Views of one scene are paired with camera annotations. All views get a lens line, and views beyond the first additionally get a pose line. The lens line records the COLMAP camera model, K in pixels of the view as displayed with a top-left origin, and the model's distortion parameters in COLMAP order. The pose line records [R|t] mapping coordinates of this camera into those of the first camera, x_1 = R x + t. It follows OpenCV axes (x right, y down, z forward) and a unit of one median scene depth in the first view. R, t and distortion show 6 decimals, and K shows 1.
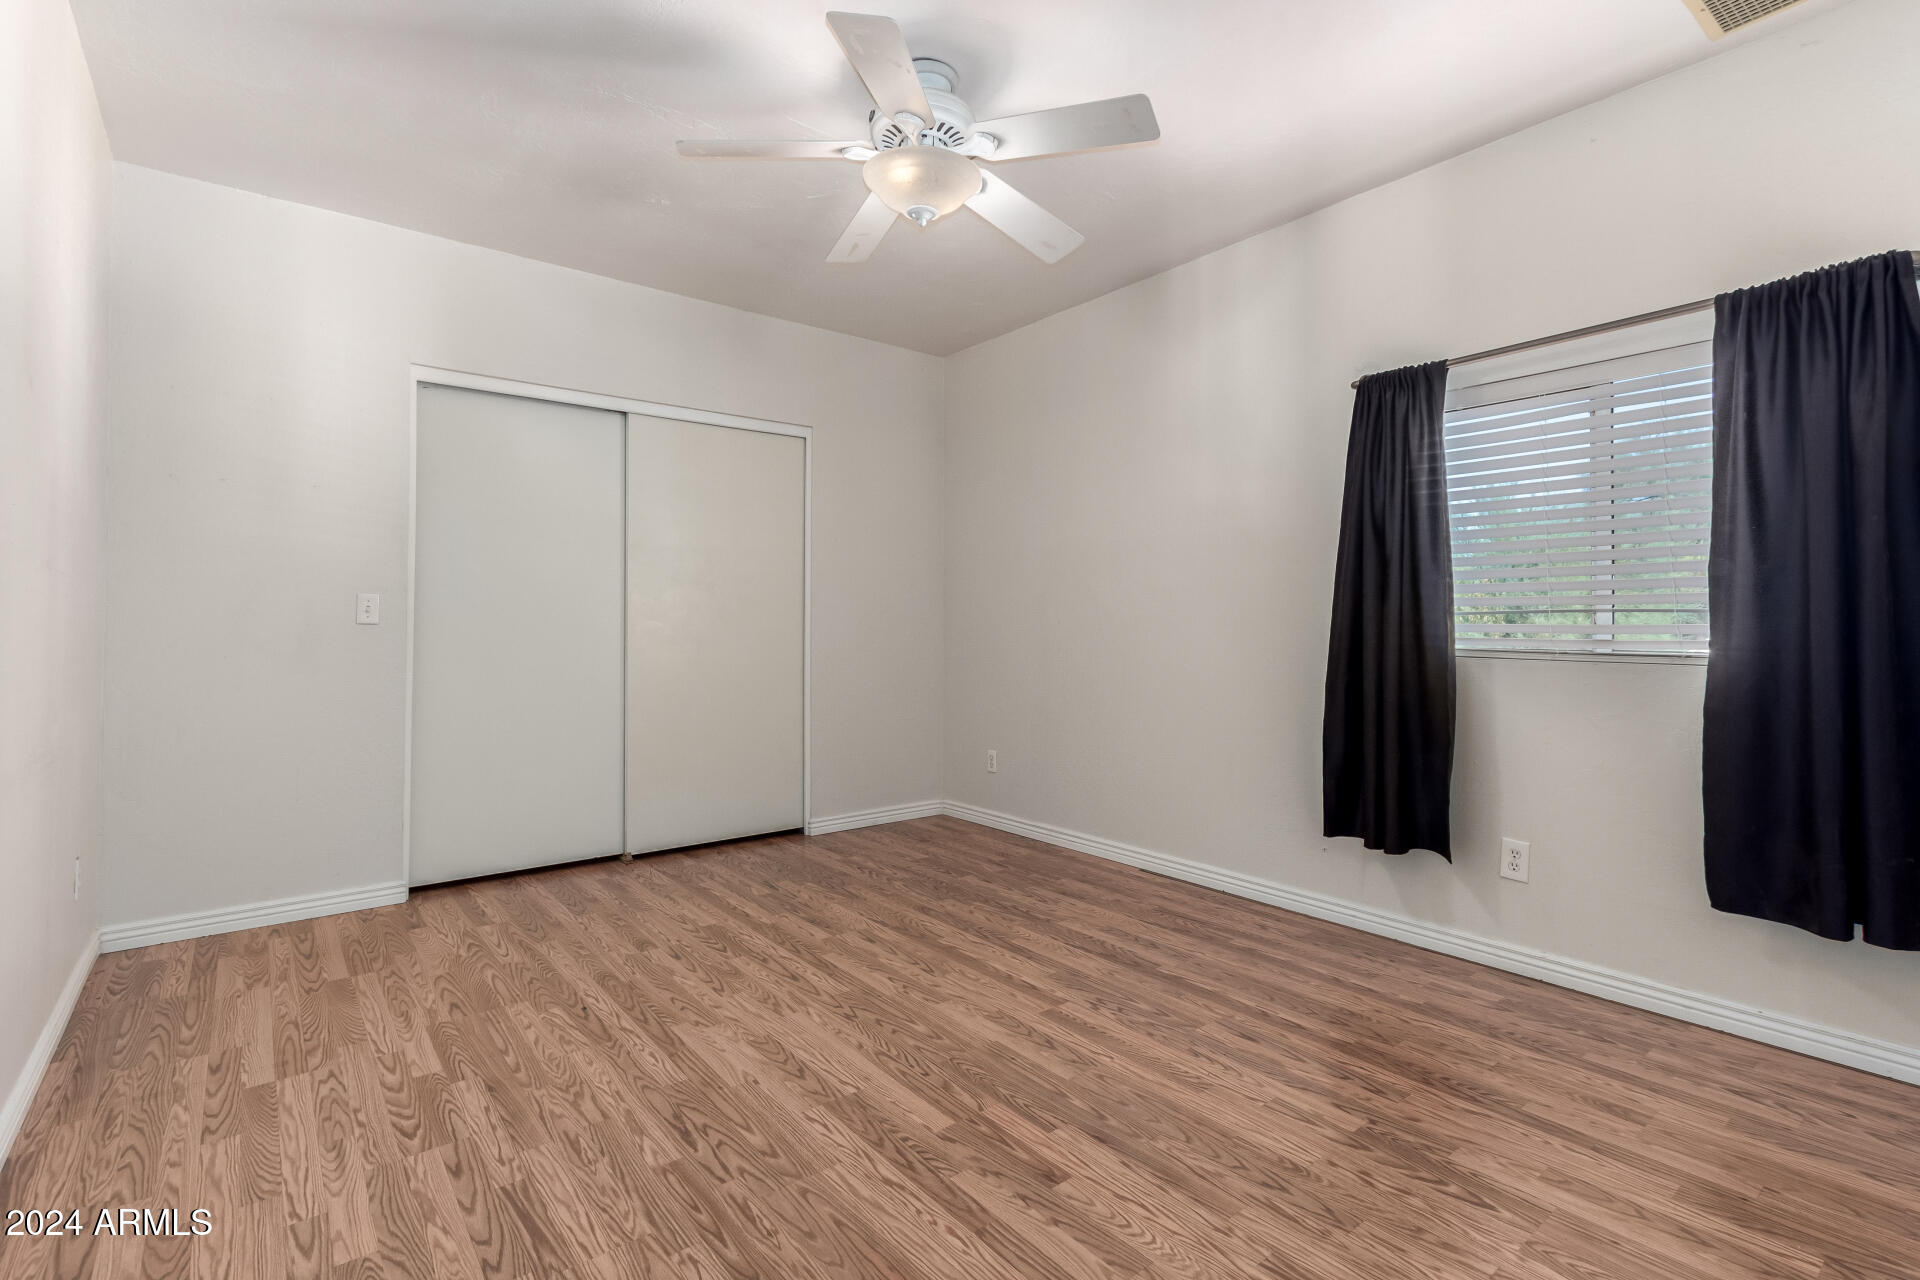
lens RADIAL K [[882.7, 0, 969.7], [0, 882.7, 627.1], [0, 0, 1]] dist [-0.004386, -0.000862]
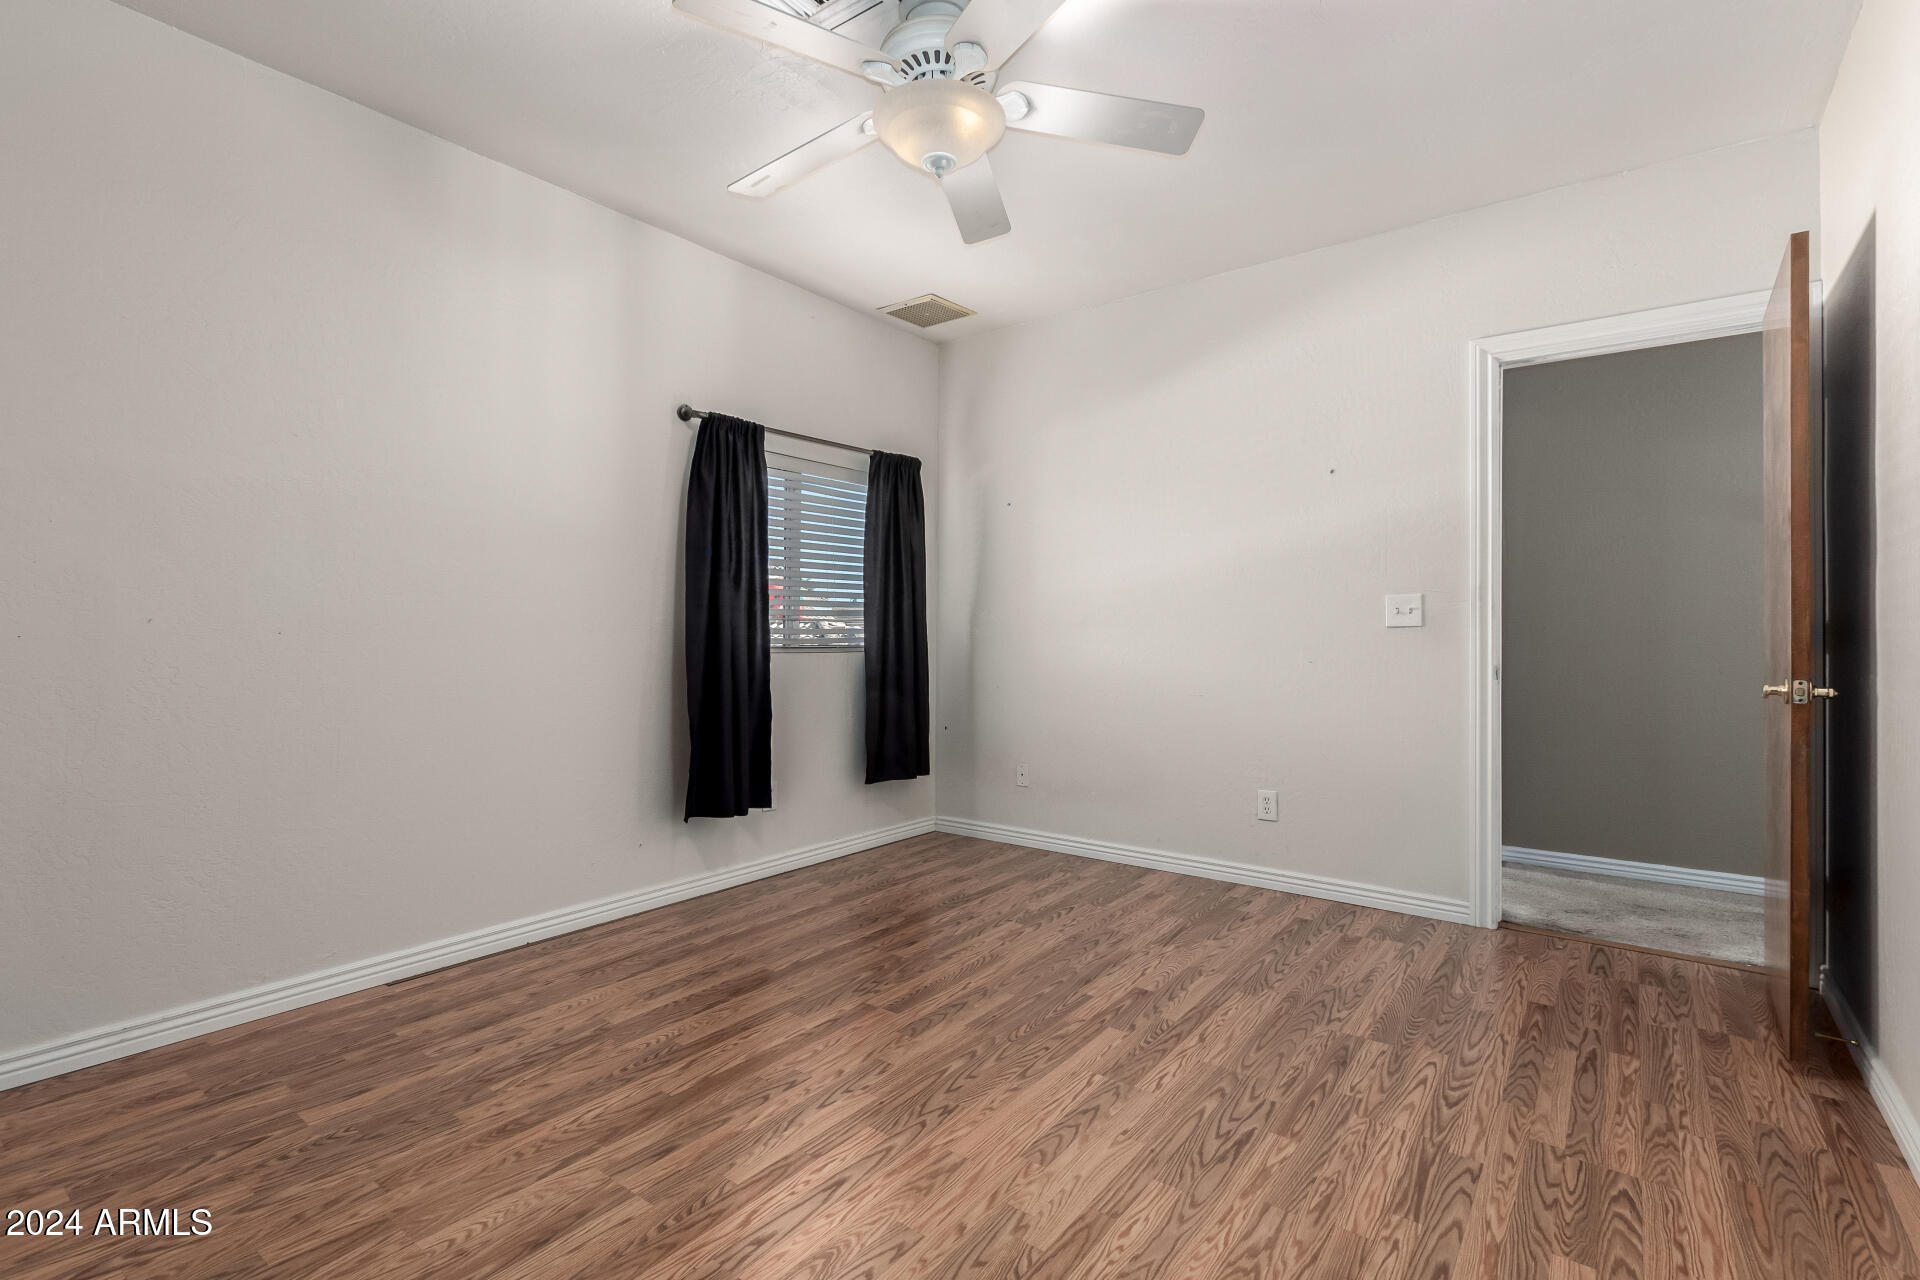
lens RADIAL K [[882.7, 0, 968.8], [0, 882.7, 638.1], [0, 0, 1]] dist [-0.004386, -0.000862]
pose [[-0.241315, -0.011881, 0.970374, -1.073726], [0.001307, 0.999920, 0.012568, -0.001090], [-0.970446, 0.004302, -0.241280, 1.371344]]
